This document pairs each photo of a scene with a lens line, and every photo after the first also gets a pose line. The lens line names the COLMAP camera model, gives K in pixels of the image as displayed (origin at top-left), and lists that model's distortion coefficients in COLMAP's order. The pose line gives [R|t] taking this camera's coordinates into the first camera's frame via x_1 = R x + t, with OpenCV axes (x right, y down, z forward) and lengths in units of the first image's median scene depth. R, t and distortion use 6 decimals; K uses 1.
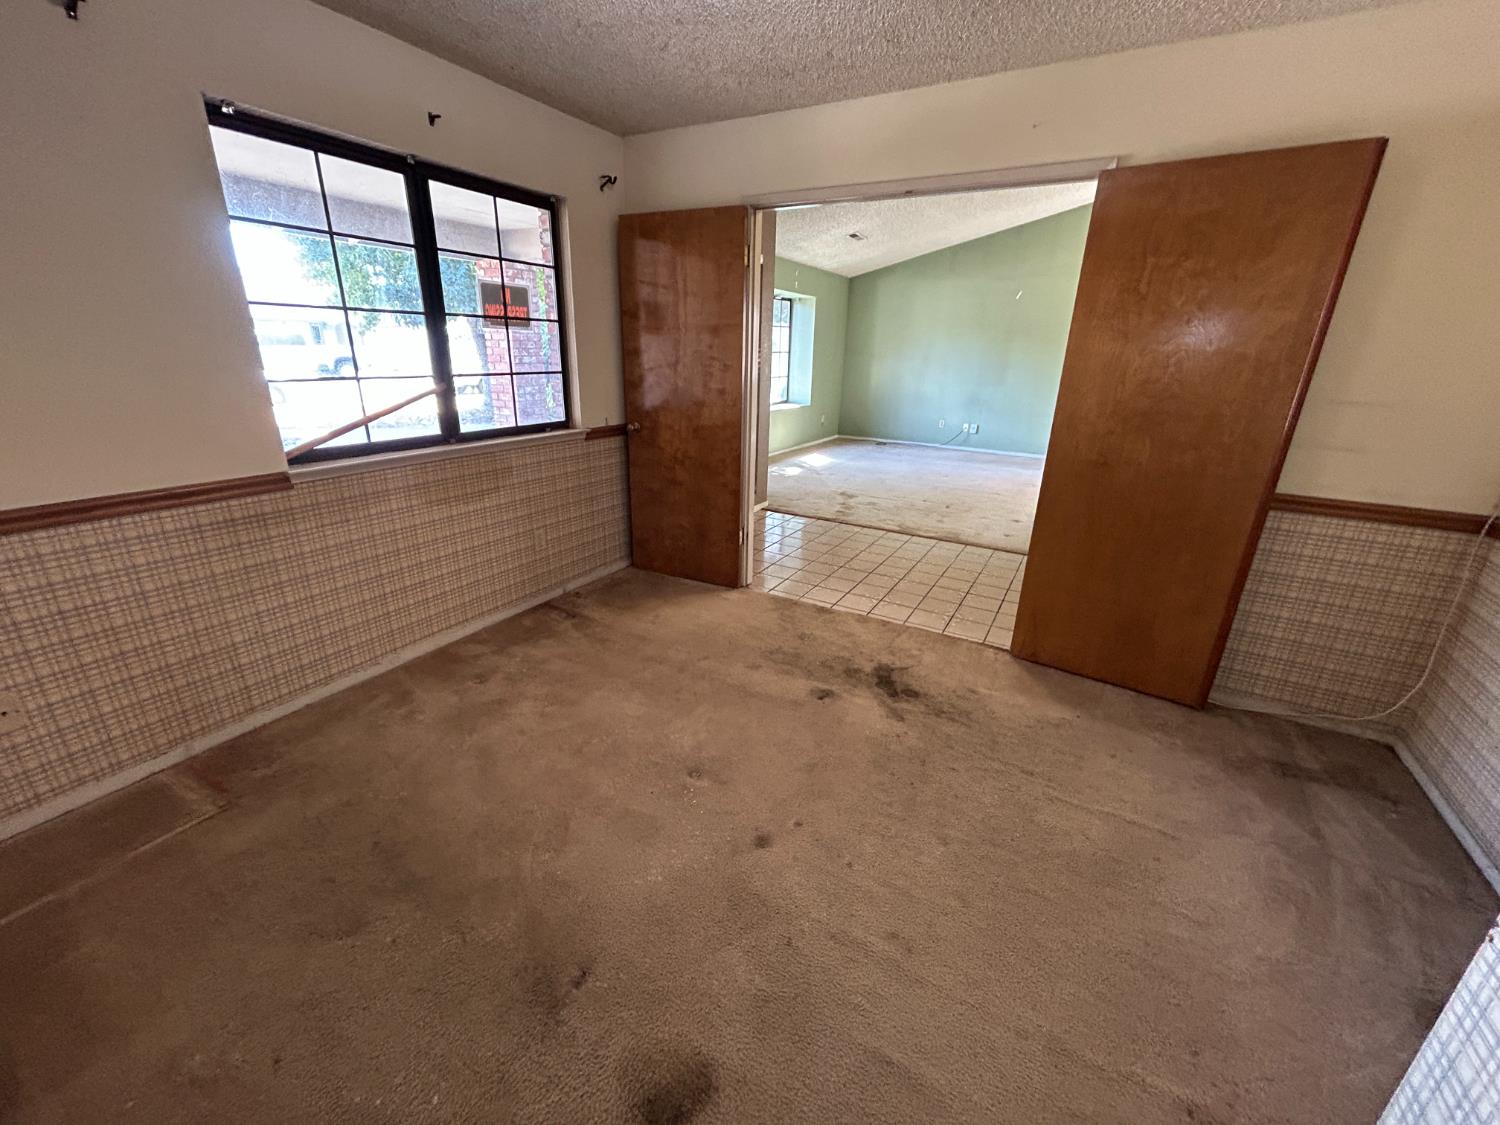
lens RADIAL K [[604.5, 0, 749.0], [0, 604.5, 556.0], [0, 0, 1]] dist [0.002323, -0.000197]
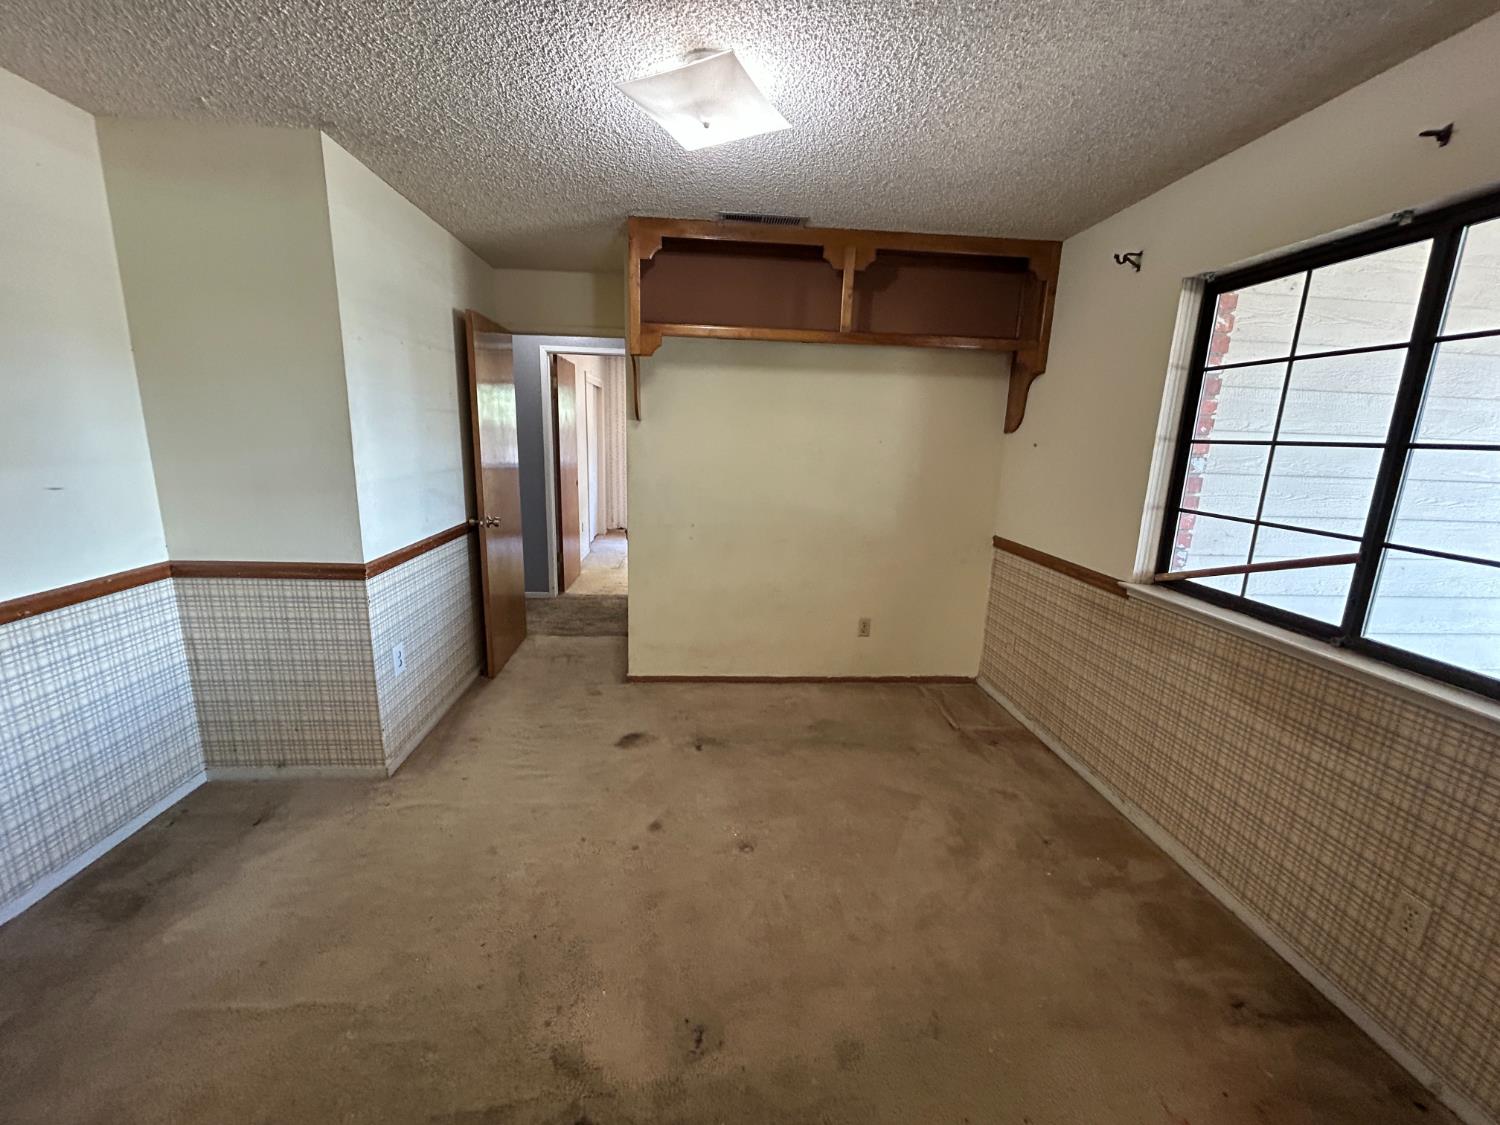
lens RADIAL K [[604.5, 0, 749.5], [0, 604.5, 560.2], [0, 0, 1]] dist [0.002323, -0.000197]
pose [[-0.821249, 0.059865, -0.567420, 0.396007], [-0.245589, 0.860555, 0.446242, -0.447015], [0.515010, 0.505828, -0.692028, 1.238147]]
